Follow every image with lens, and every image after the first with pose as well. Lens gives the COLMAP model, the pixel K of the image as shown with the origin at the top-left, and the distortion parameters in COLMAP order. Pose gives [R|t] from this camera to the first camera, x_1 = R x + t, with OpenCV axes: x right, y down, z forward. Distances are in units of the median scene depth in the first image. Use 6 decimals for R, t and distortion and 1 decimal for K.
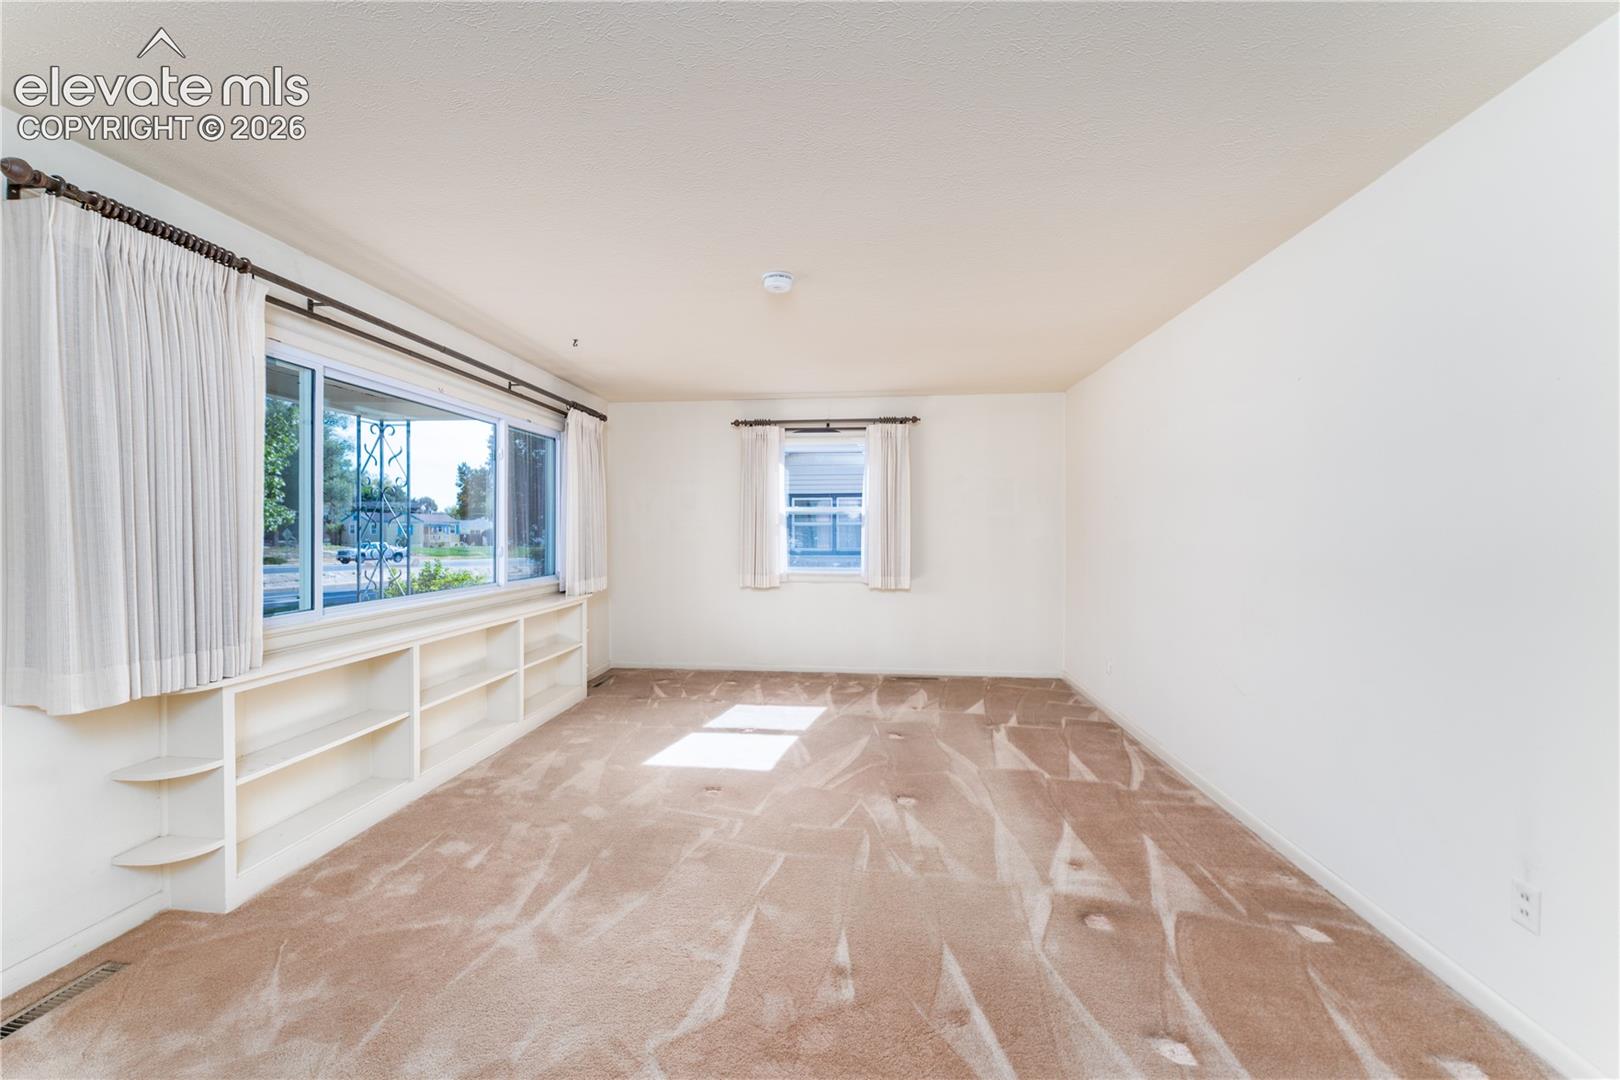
lens RADIAL K [[644.7, 0, 809.6], [0, 644.7, 532.4], [0, 0, 1]] dist [0.011516, -0.009417]
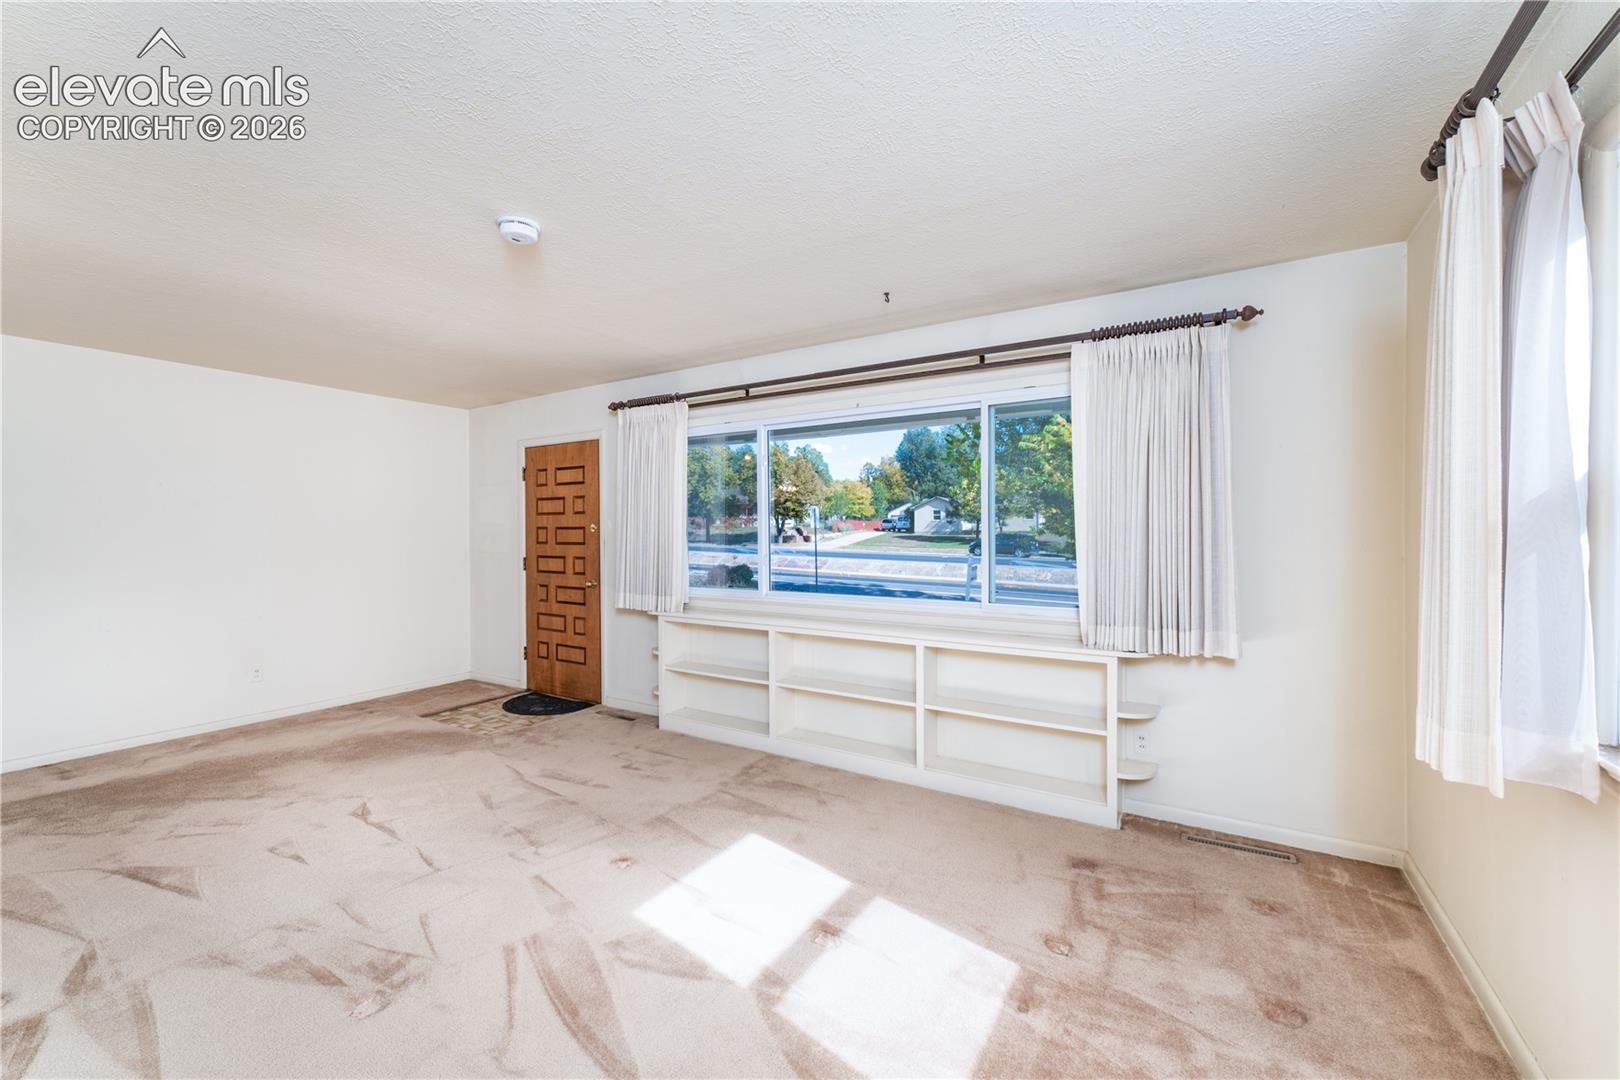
lens RADIAL K [[644.7, 0, 809.6], [0, 644.7, 532.4], [0, 0, 1]] dist [0.011516, -0.009417]
pose [[-0.436870, 0.022059, -0.899254, 0.519981], [0.007478, 0.999754, 0.020891, -0.043982], [0.899493, 0.002402, -0.436928, 1.713834]]
